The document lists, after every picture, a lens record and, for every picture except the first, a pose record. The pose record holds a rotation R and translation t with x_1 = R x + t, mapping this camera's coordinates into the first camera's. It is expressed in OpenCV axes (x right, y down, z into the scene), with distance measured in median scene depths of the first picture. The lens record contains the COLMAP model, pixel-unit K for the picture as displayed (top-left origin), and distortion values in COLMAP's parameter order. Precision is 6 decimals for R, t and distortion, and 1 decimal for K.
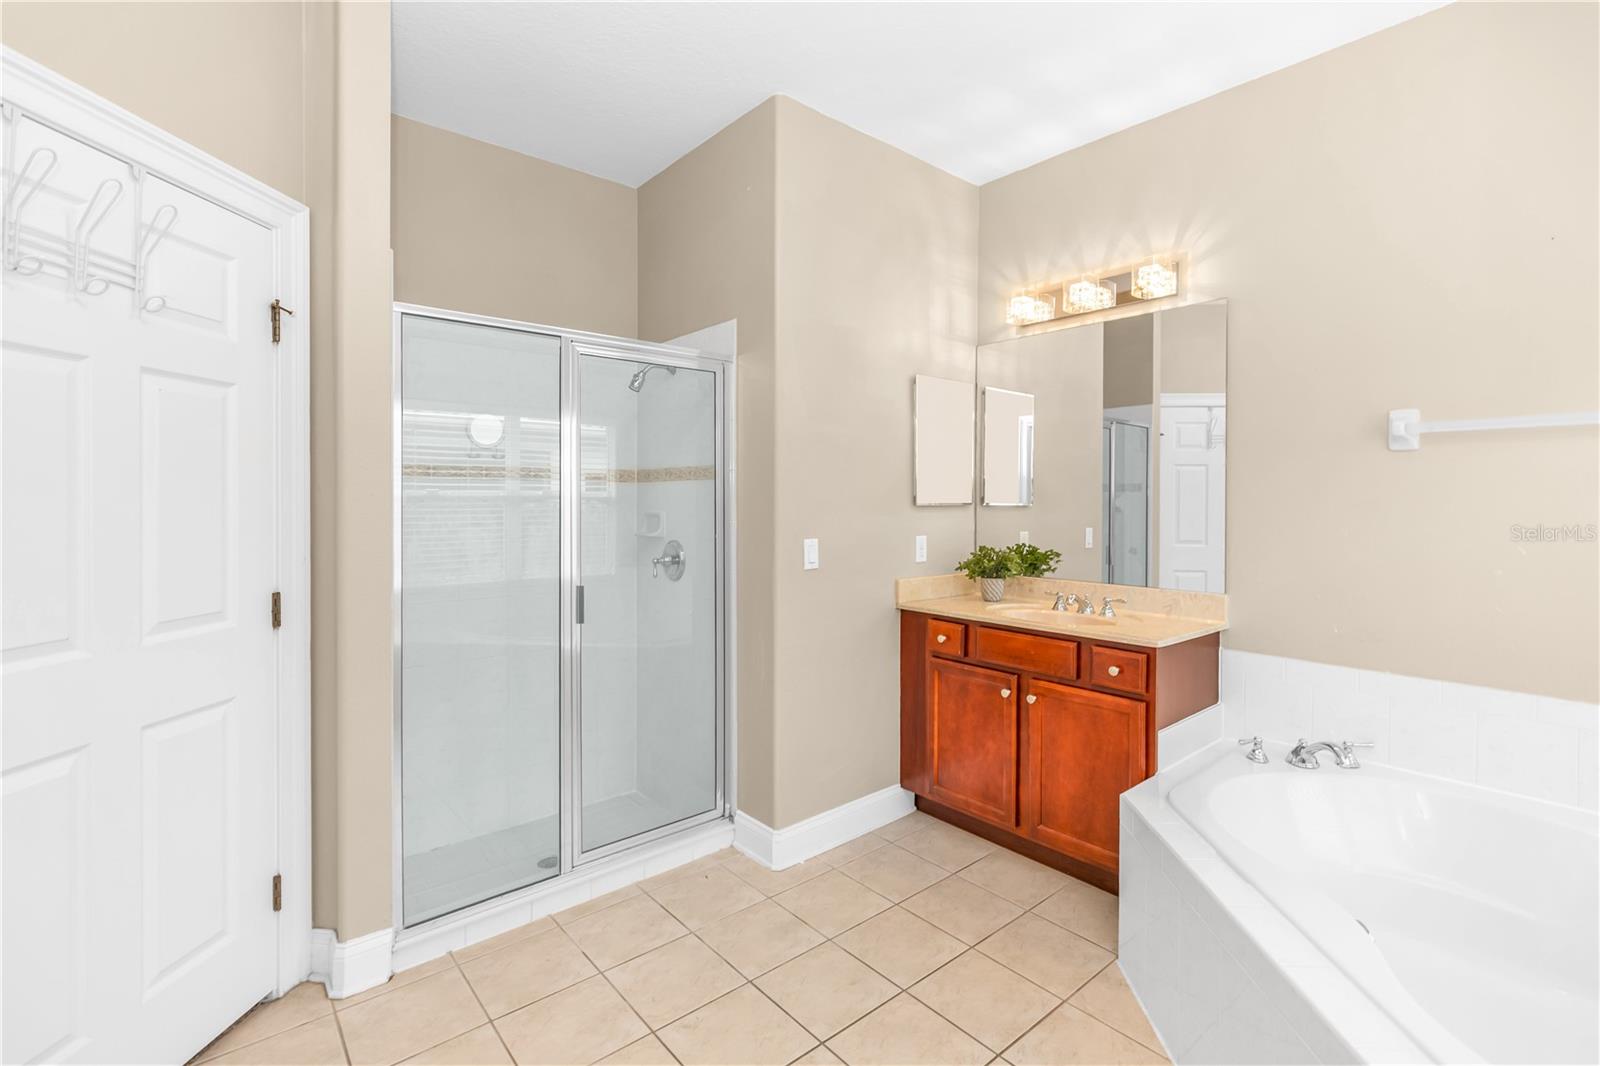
lens RADIAL K [[729.6, 0, 796.6], [0, 729.6, 502.2], [0, 0, 1]] dist [-0.000194, 0.000081]
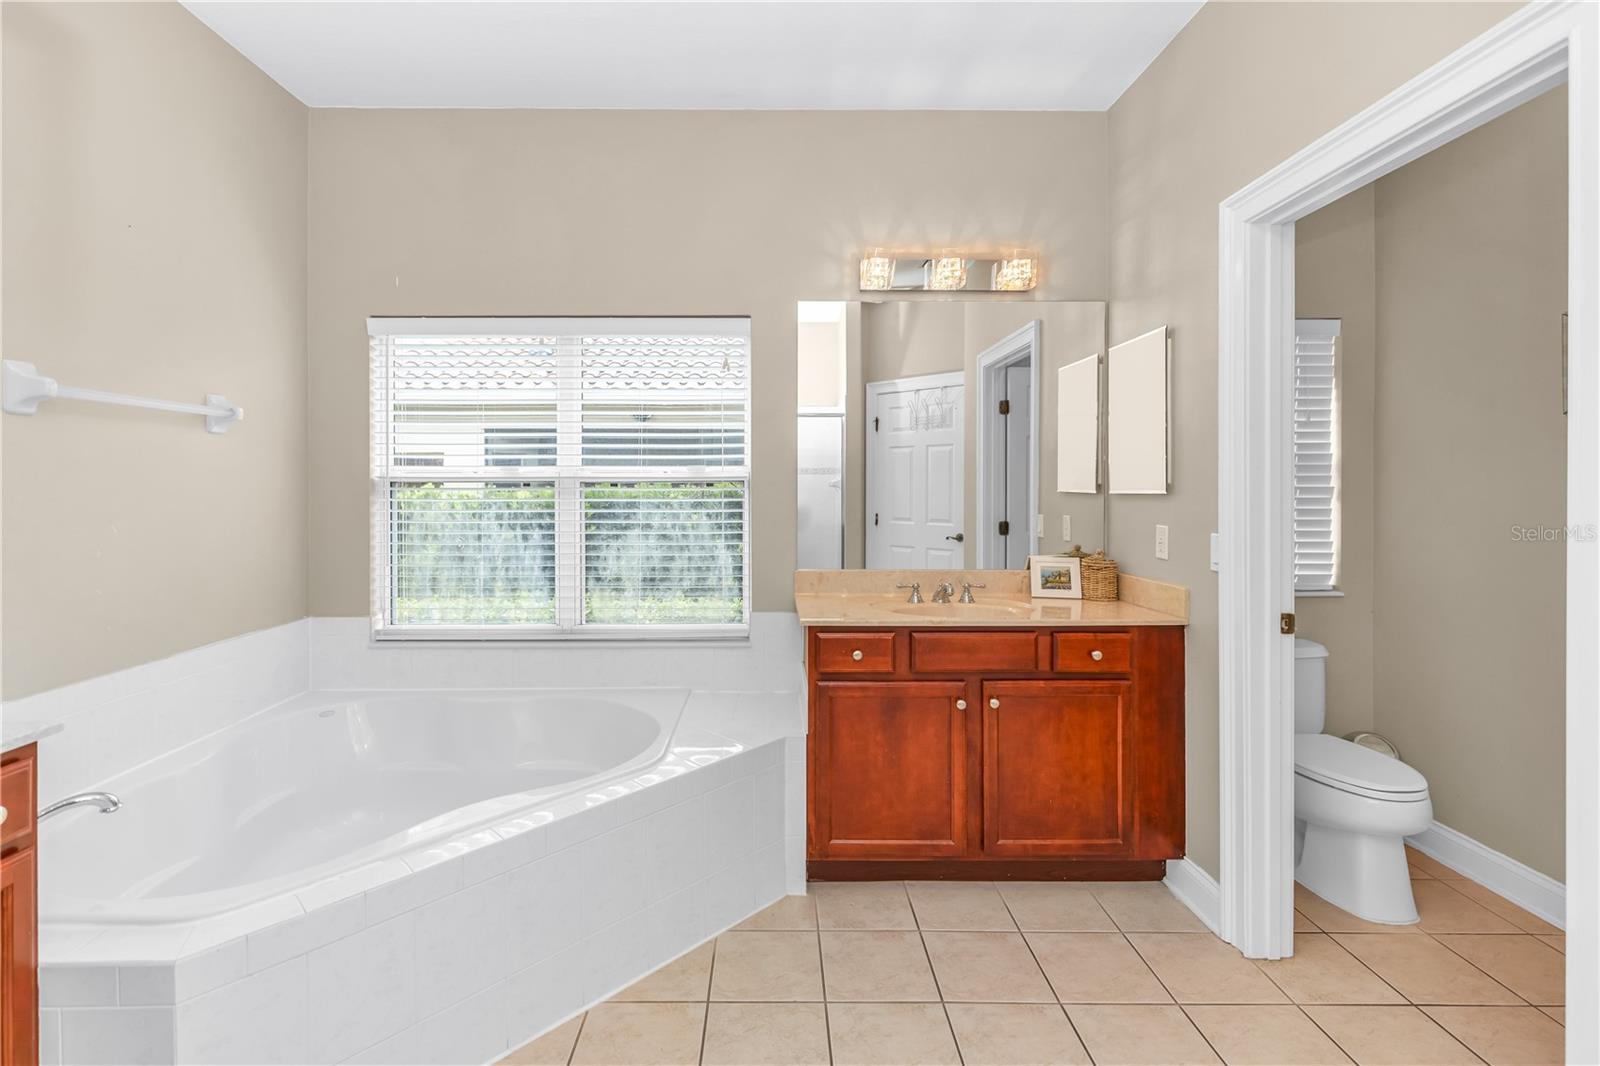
lens RADIAL K [[741.3, 0, 794.4], [0, 741.3, 479.7], [0, 0, 1]] dist [0.000224, -0.000117]
pose [[0.630076, 0.005287, 0.776516, -0.555924], [-0.002425, 0.999985, -0.004841, -0.004973], [-0.776530, 0.001167, 0.630079, 0.610176]]
